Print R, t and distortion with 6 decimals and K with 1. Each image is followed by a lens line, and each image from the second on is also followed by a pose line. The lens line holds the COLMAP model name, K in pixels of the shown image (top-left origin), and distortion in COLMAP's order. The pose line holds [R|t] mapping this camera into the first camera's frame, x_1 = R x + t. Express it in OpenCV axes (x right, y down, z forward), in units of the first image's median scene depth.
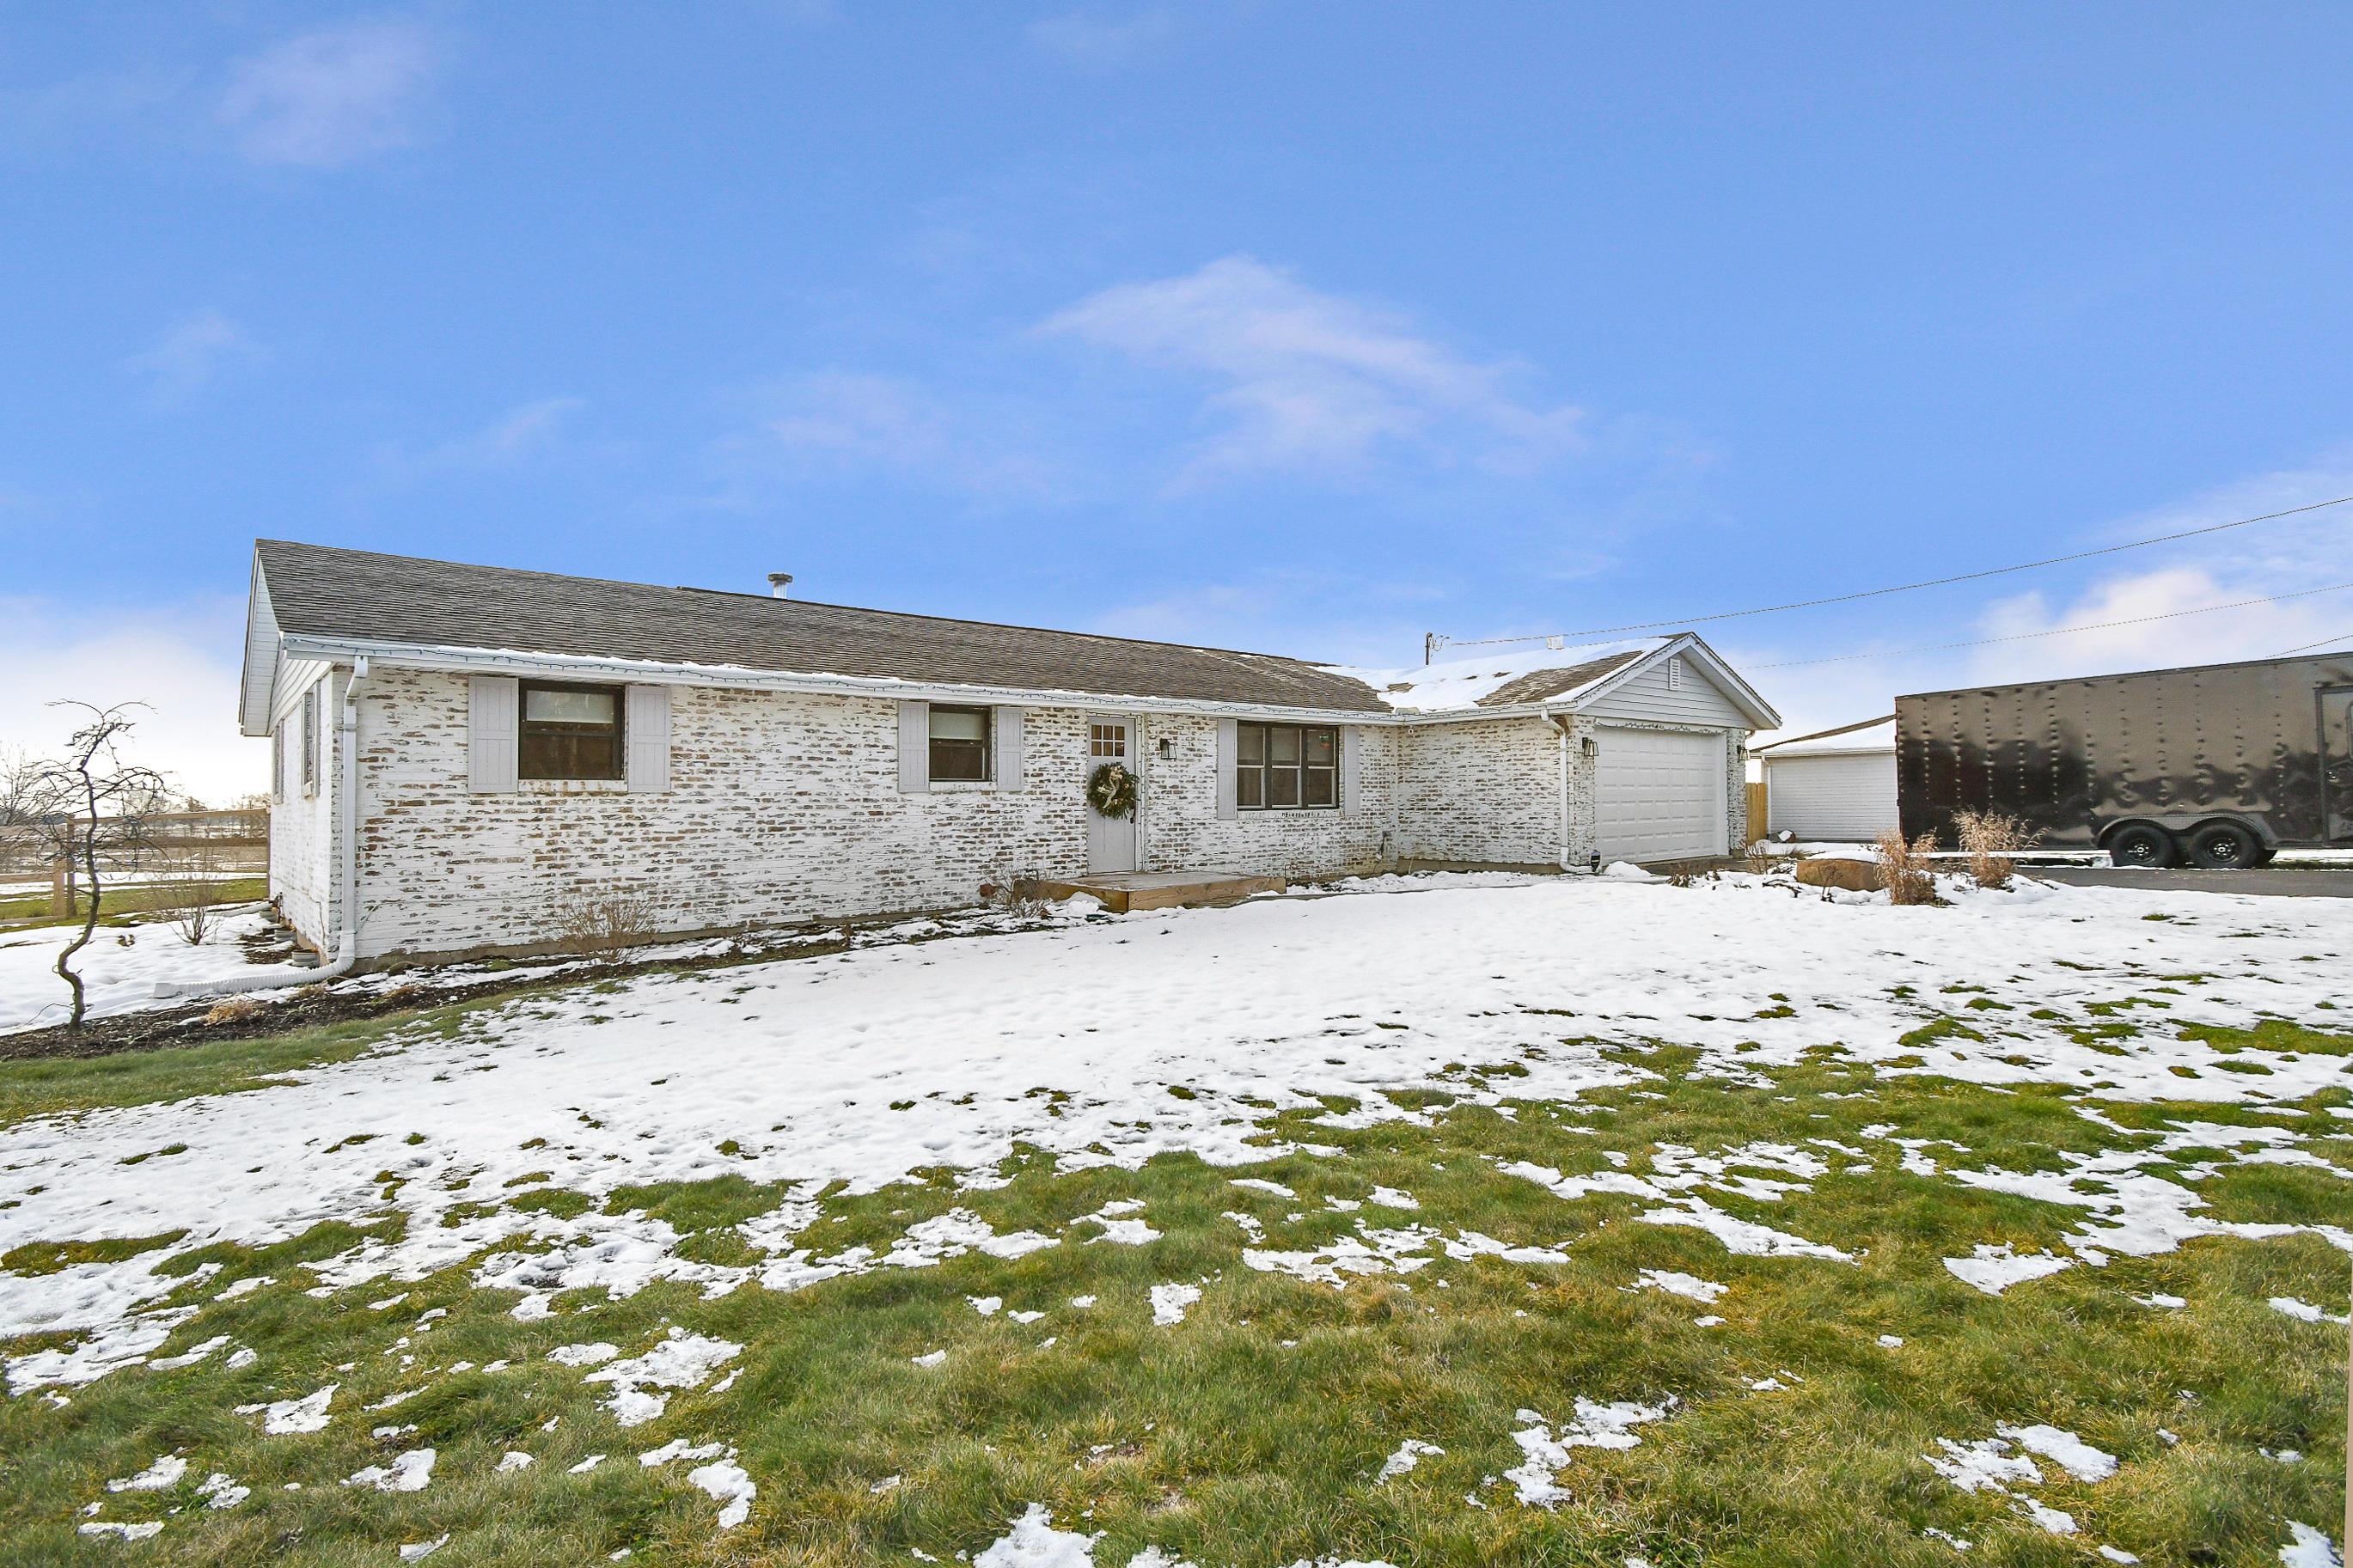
lens RADIAL K [[1052.2, 0, 1172.3], [0, 1052.2, 777.6], [0, 0, 1]] dist [-0.002246, -0.000836]
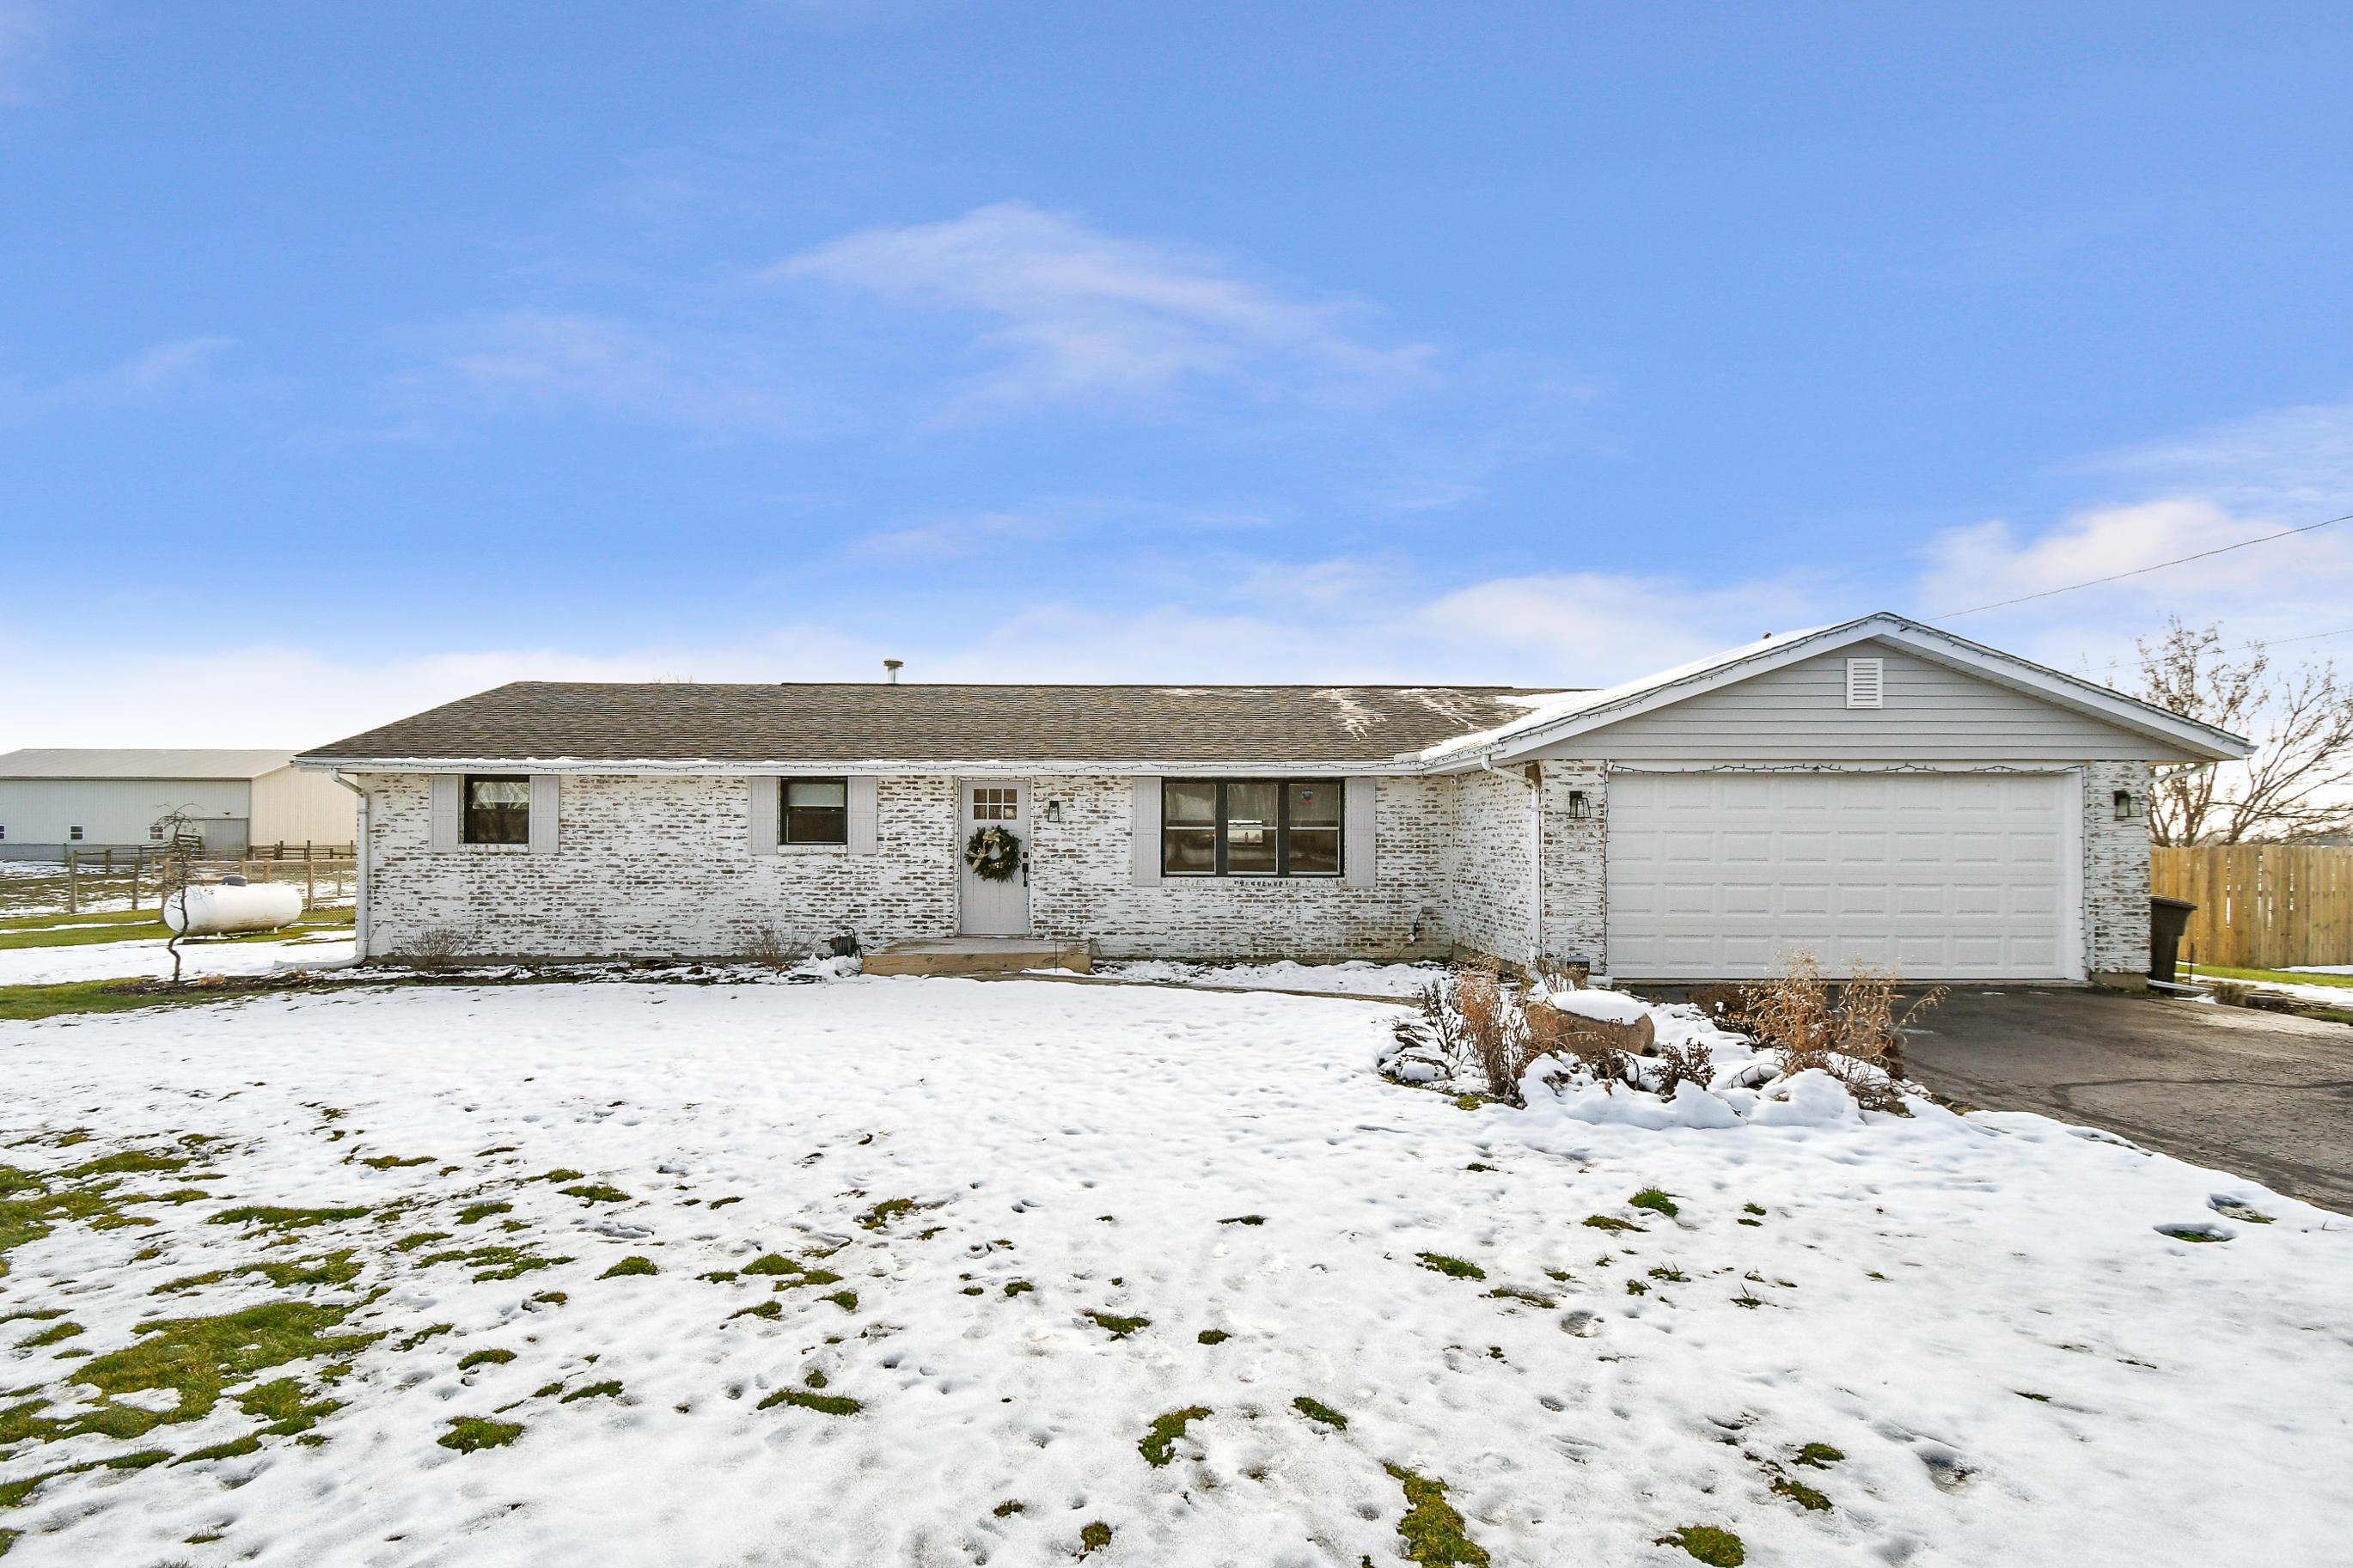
lens RADIAL K [[1052.2, 0, 1173.9], [0, 1052.2, 797.5], [0, 0, 1]] dist [-0.002246, -0.000836]
pose [[0.773847, -0.010147, -0.633291, 0.859999], [0.000944, 0.999889, -0.014867, -0.031789], [0.633372, 0.010907, 0.773771, 0.395043]]
